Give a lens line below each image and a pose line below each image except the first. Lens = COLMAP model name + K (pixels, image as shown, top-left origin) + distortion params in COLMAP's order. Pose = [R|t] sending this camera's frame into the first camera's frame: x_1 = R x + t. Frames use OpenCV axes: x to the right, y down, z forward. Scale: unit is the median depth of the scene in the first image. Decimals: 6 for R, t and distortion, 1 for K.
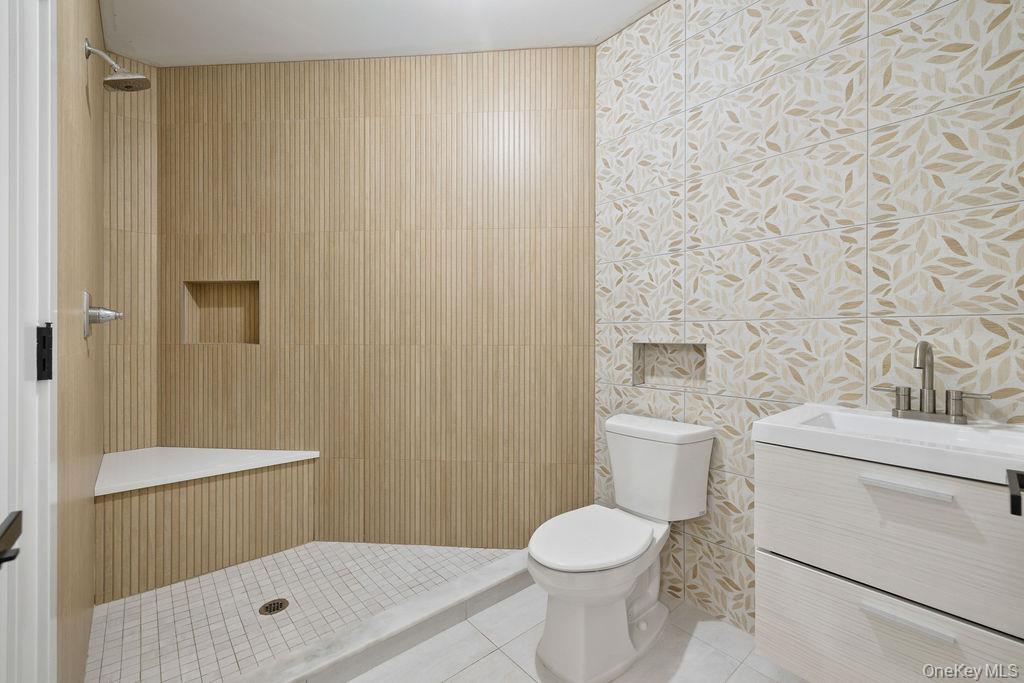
lens RADIAL K [[434.1, 0, 513.0], [0, 434.1, 339.1], [0, 0, 1]] dist [0.000277, 0.000360]
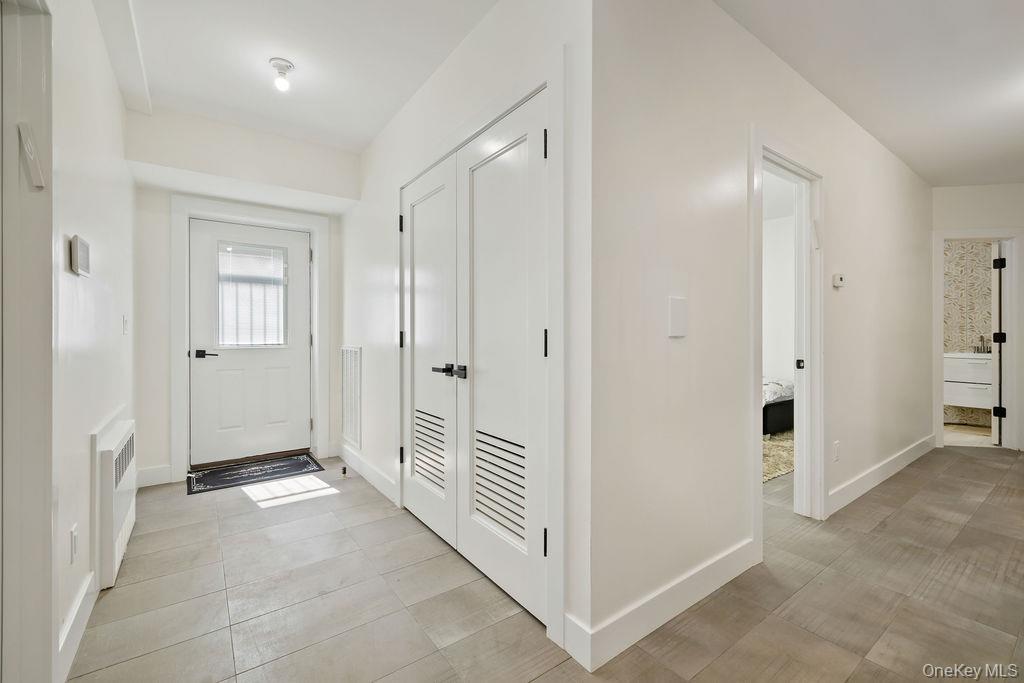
lens RADIAL K [[434.1, 0, 510.8], [0, 434.1, 336.1], [0, 0, 1]] dist [0.000277, 0.000360]
pose [[0.996491, -0.002048, -0.083677, -2.333729], [0.002052, 0.999998, -0.000037, 0.001743], [0.083676, -0.000135, 0.996493, -2.567994]]
